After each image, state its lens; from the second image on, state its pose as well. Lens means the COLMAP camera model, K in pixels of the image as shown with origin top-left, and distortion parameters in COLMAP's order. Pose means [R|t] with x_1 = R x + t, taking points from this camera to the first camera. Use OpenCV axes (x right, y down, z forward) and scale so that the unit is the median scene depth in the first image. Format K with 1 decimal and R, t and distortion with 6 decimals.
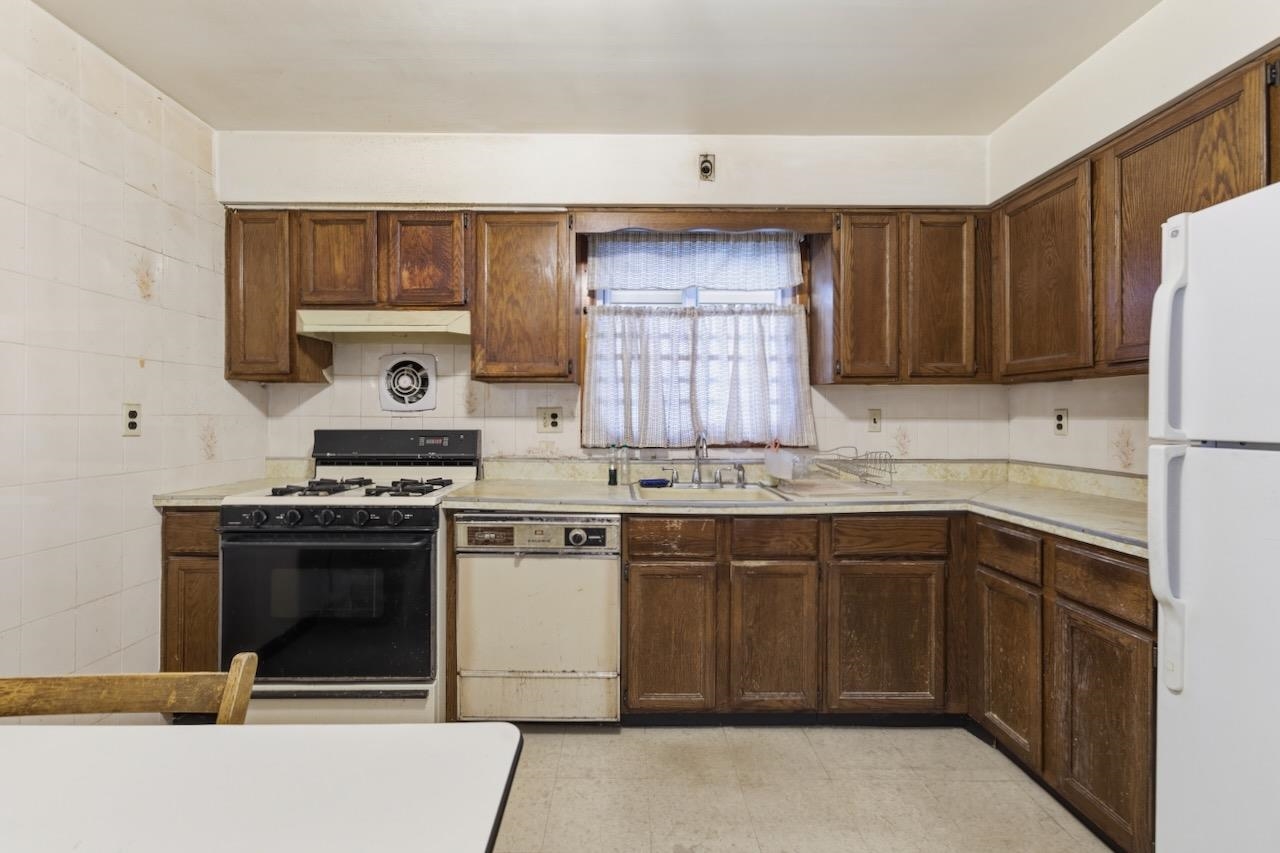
lens RADIAL K [[546.1, 0, 635.8], [0, 546.1, 412.3], [0, 0, 1]] dist [-0.009482, 0.003161]
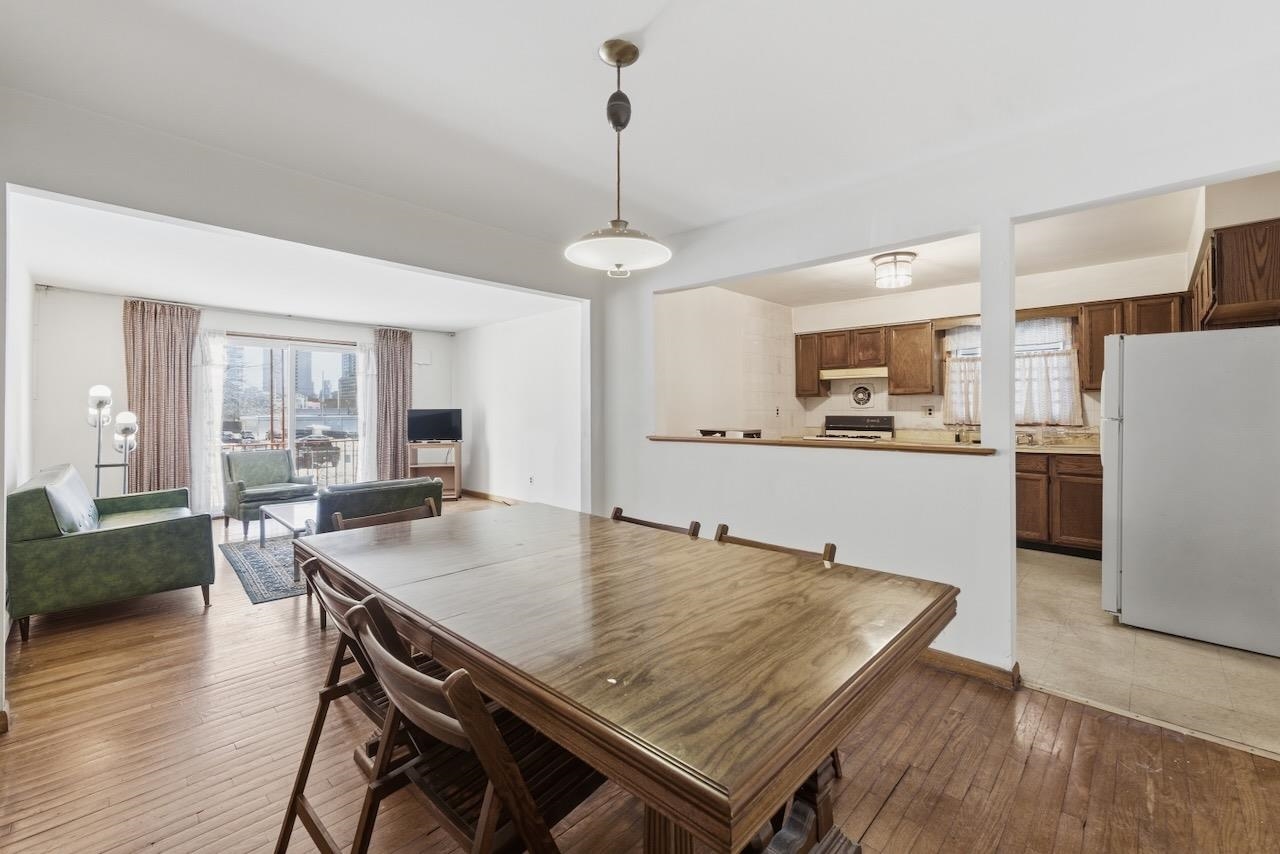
lens RADIAL K [[546.1, 0, 637.6], [0, 546.1, 409.4], [0, 0, 1]] dist [-0.009482, 0.003161]
pose [[0.715262, -0.004032, -0.698844, 0.601503], [0.007665, 0.999968, 0.002076, -0.009997], [0.698814, -0.006841, 0.715271, -1.531216]]
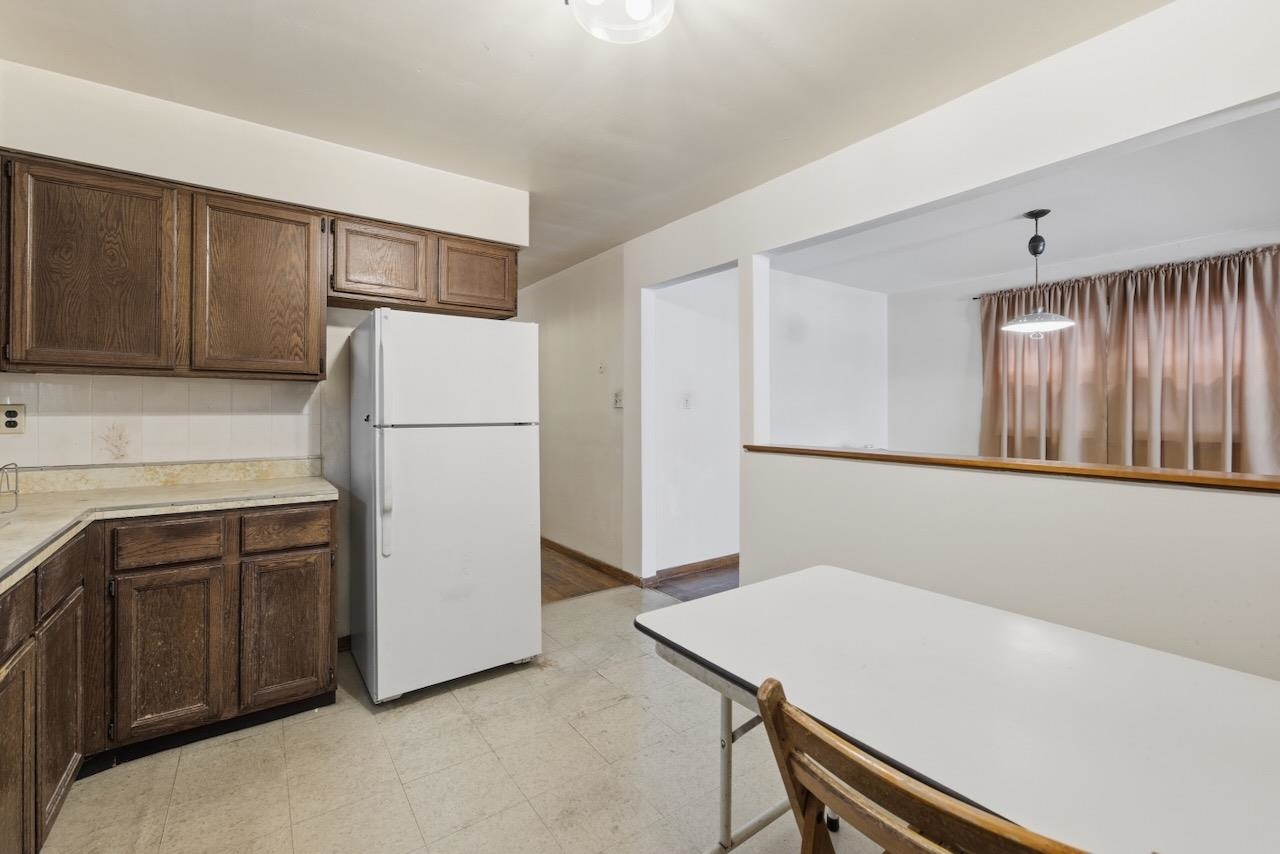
lens RADIAL K [[527.9, 0, 631.4], [0, 527.9, 410.5], [0, 0, 1]] dist [-0.000416, -0.000051]
pose [[-0.575022, -0.001096, 0.818137, -0.558760], [-0.008038, 0.999958, -0.004310, -0.000034], [-0.818098, -0.009054, -0.575007, 0.744510]]
